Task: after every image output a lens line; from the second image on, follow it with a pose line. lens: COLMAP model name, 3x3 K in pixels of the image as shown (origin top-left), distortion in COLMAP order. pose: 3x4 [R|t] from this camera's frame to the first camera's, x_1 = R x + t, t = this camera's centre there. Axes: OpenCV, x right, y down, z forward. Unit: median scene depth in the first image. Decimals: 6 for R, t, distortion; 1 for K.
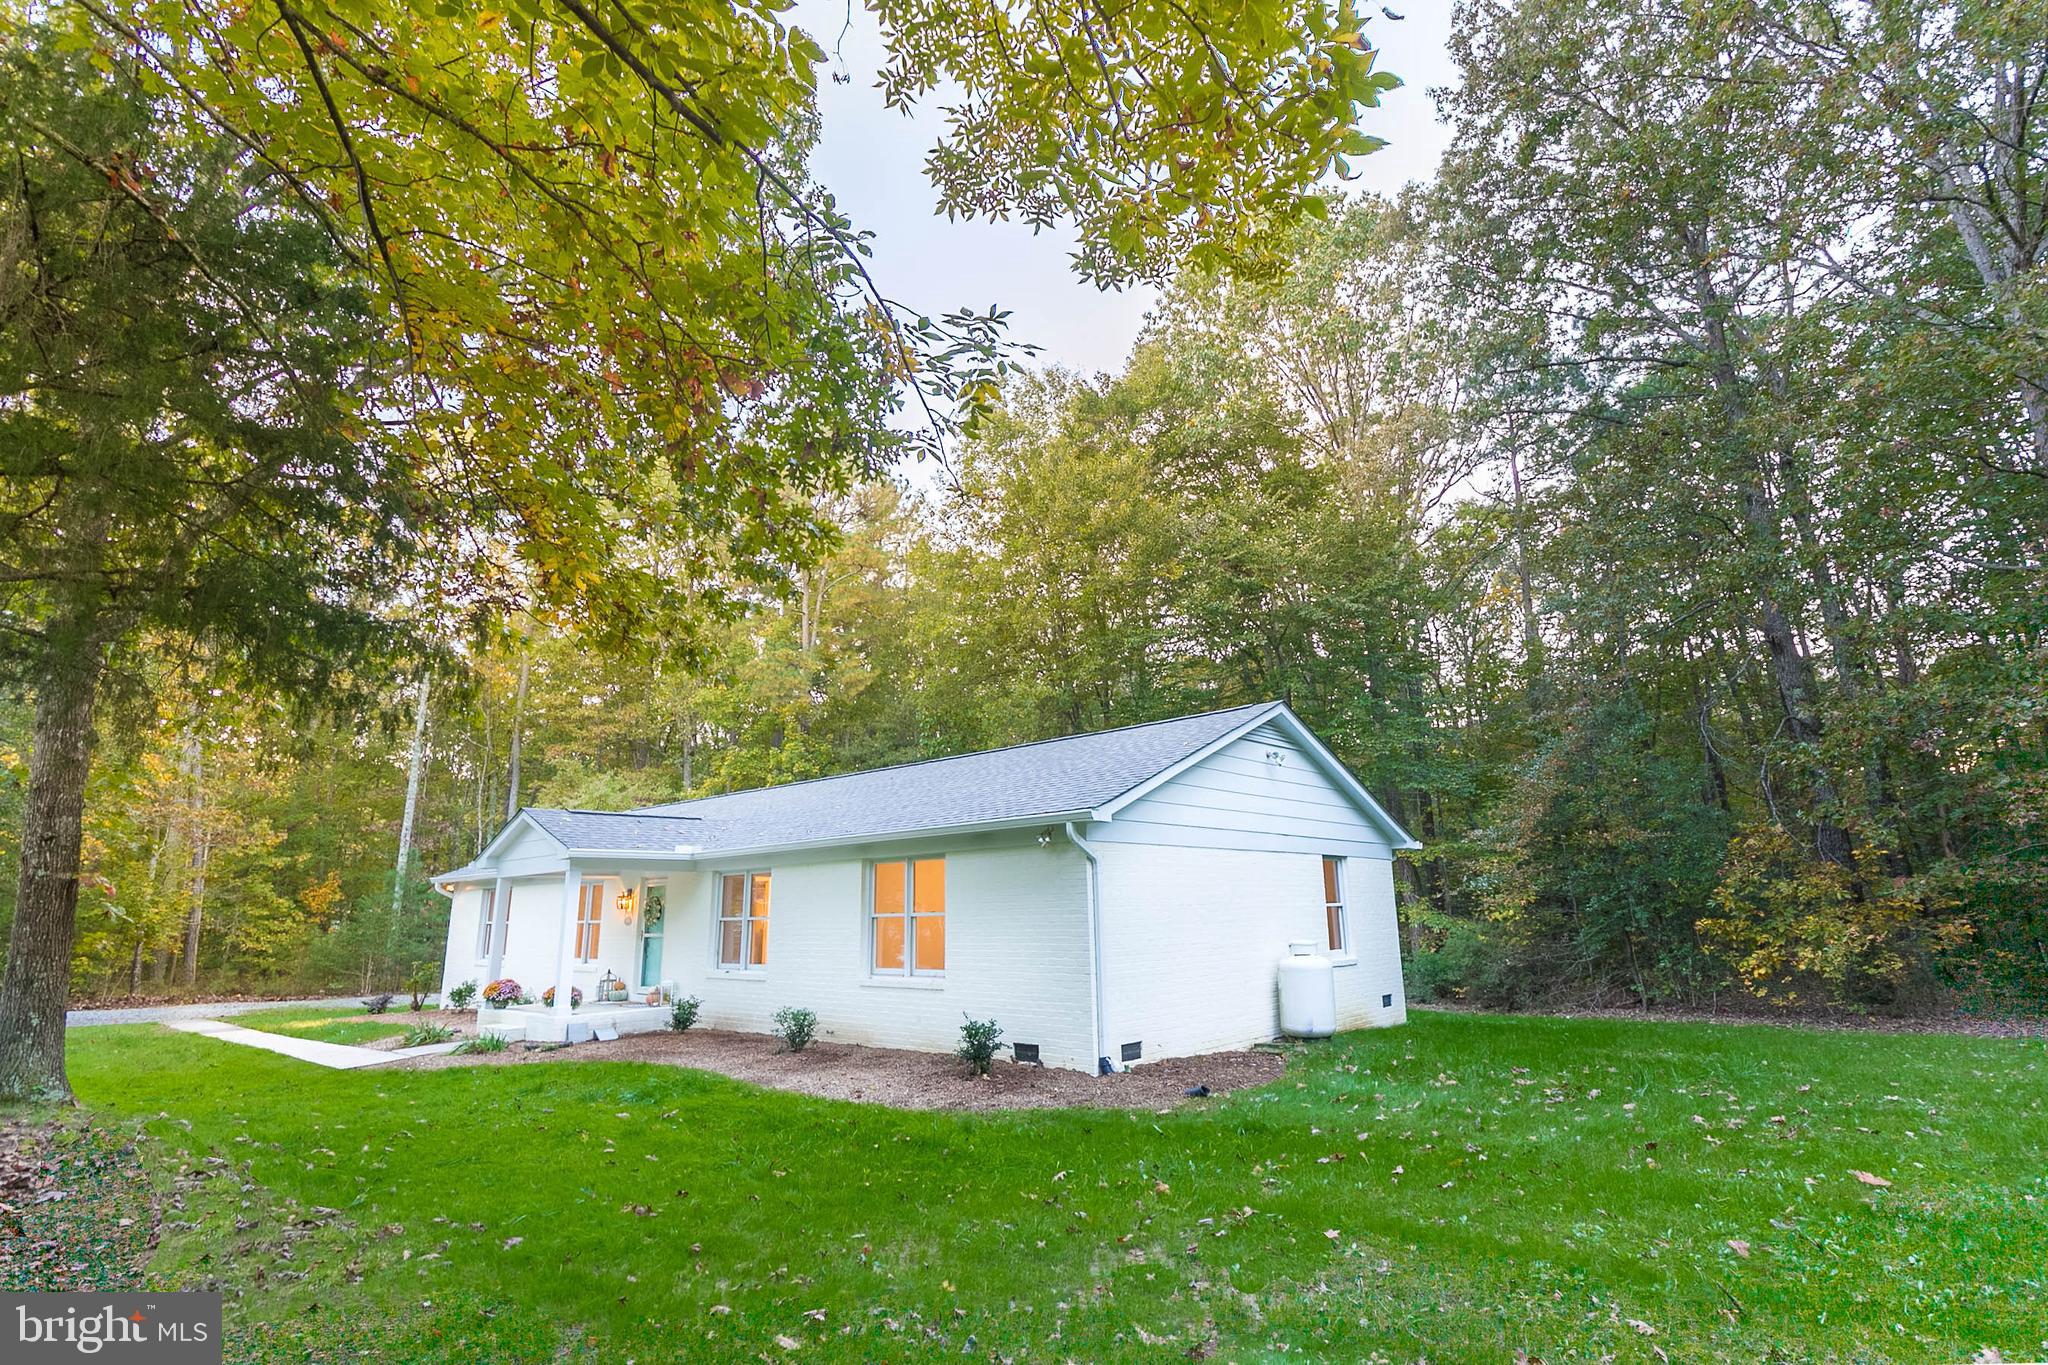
lens RADIAL K [[1010.1, 0, 1067.4], [0, 1010.1, 675.9], [0, 0, 1]] dist [0.002663, 0.000664]
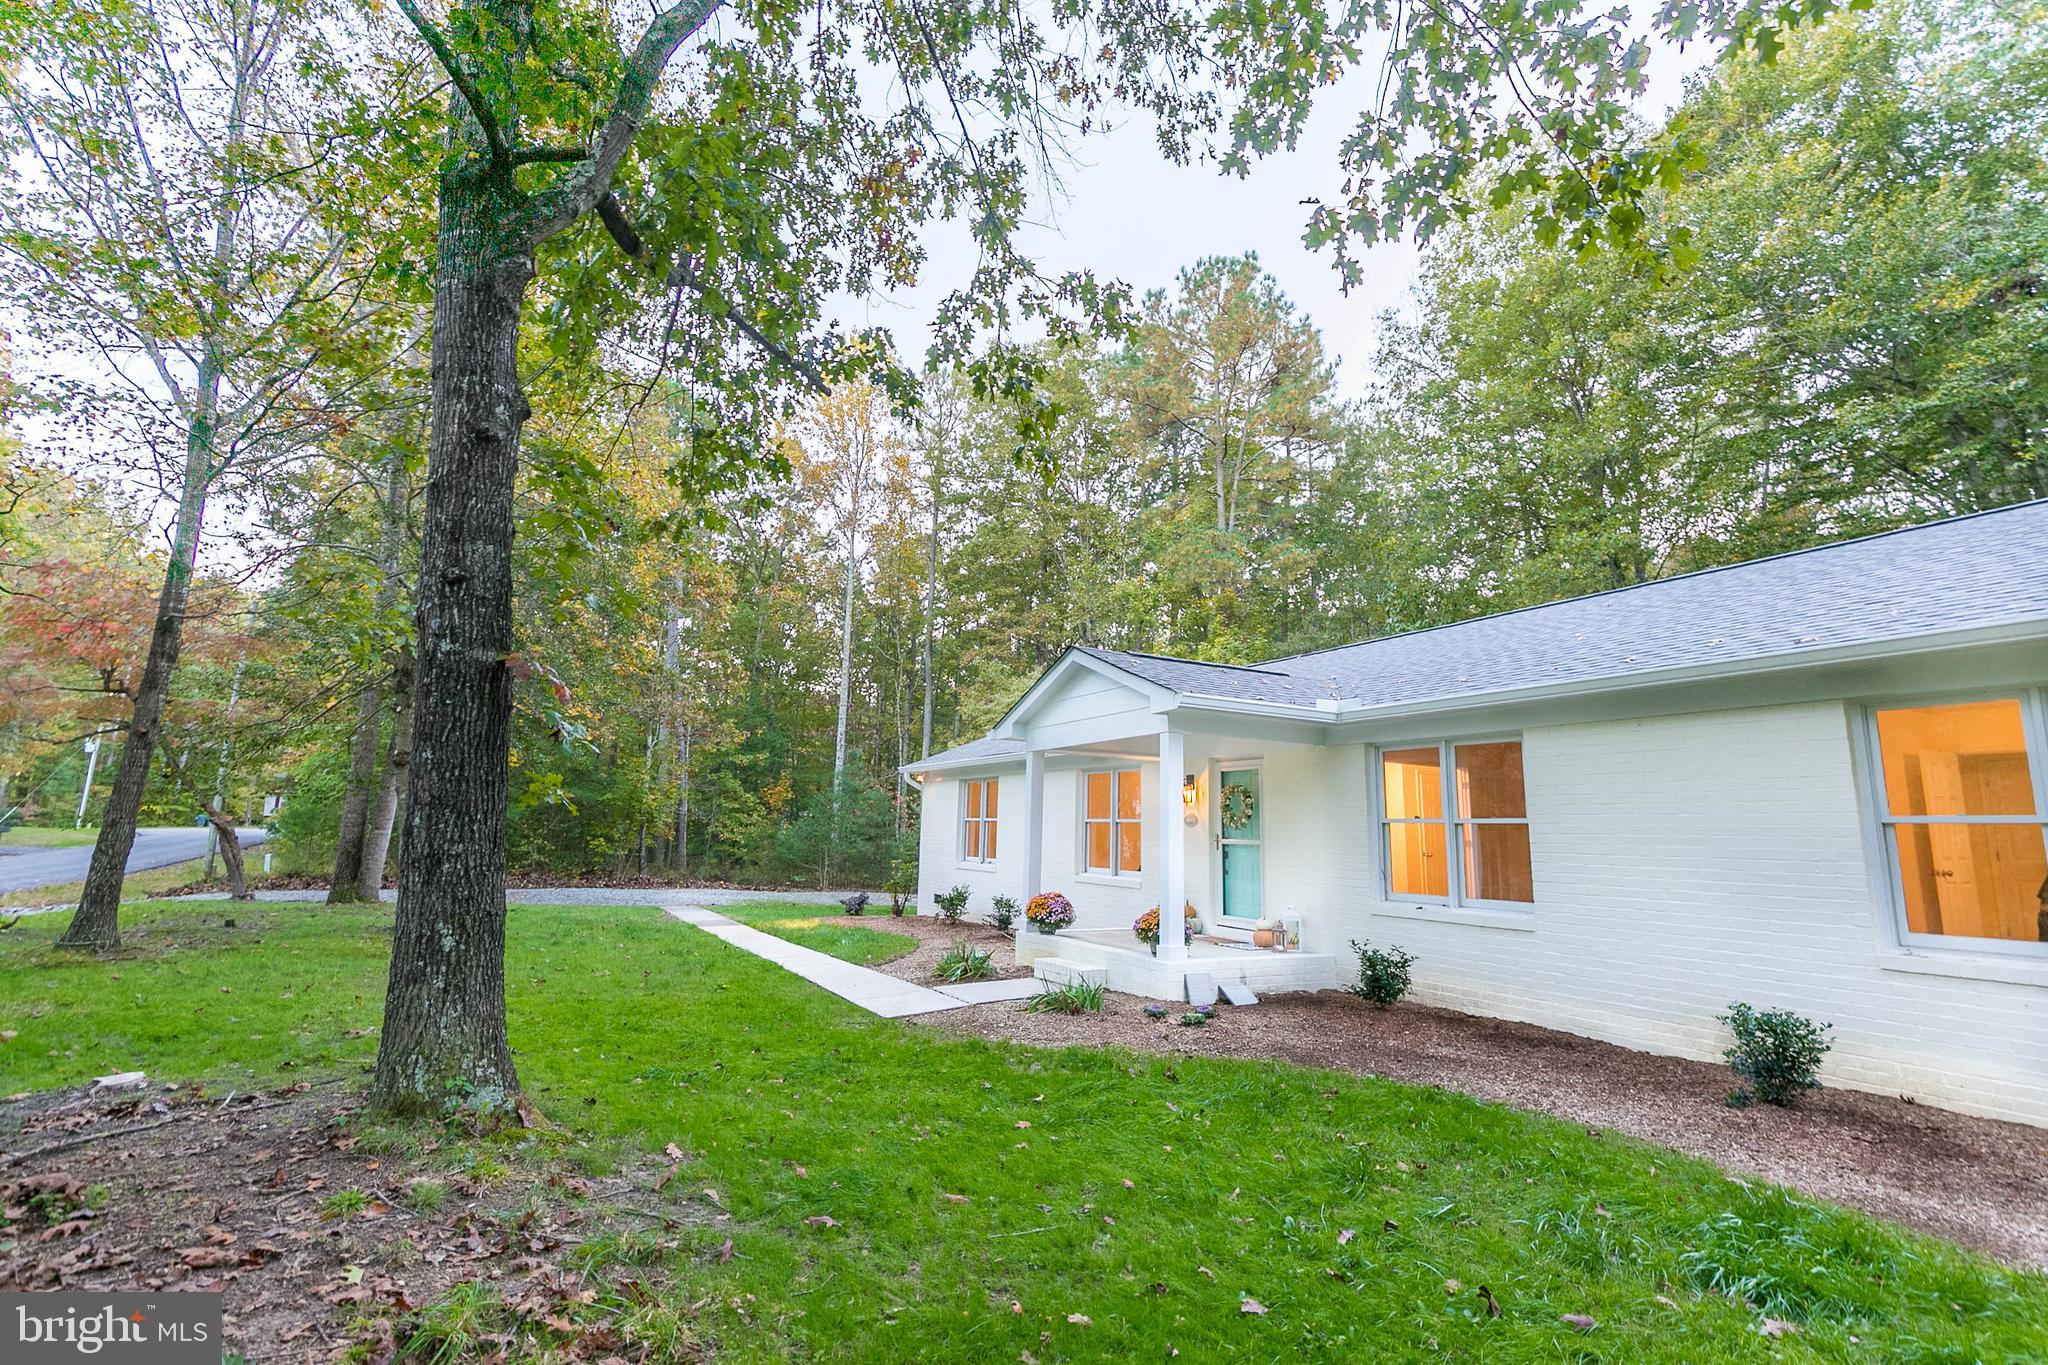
lens RADIAL K [[944.8, 0, 1024.0], [0, 944.8, 682.5], [0, 0, 1]] dist [0.001879, -0.000446]
pose [[0.937722, -0.010130, -0.347239, -0.319316], [0.033444, 0.997564, 0.061213, 0.105294], [0.345773, -0.069014, 0.935777, 0.361326]]
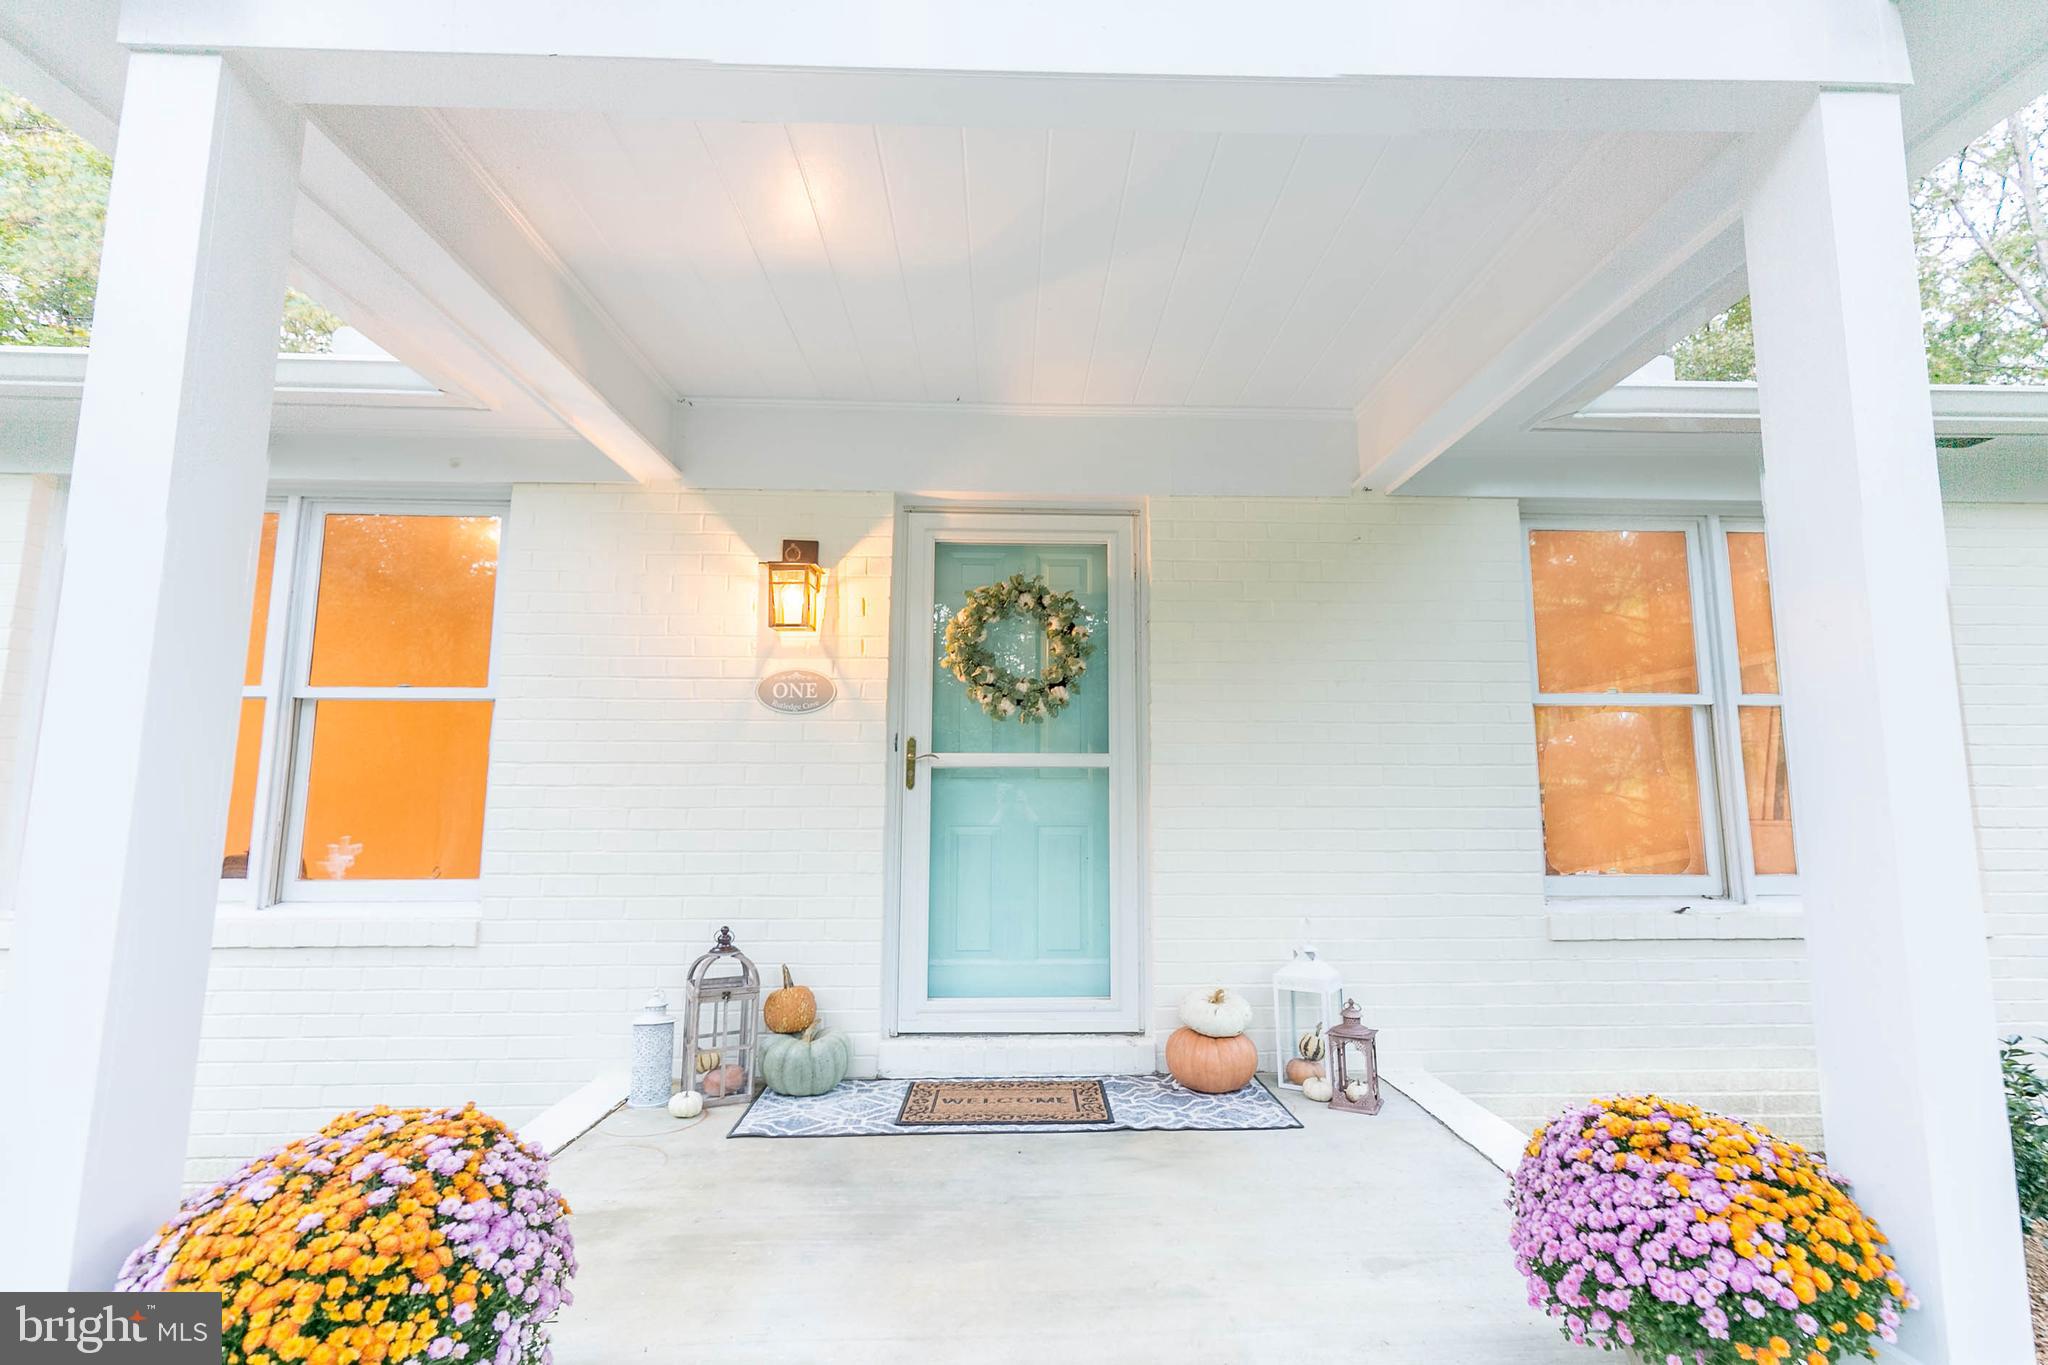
lens RADIAL K [[898.2, 0, 1024.0], [0, 898.2, 682.5], [0, 0, 1]] dist [0.004079, -0.006062]
pose [[0.747878, 0.106230, 0.655281, -0.527247], [-0.166458, 0.985586, 0.030204, 0.230586], [-0.642628, -0.131666, 0.754781, 0.844638]]
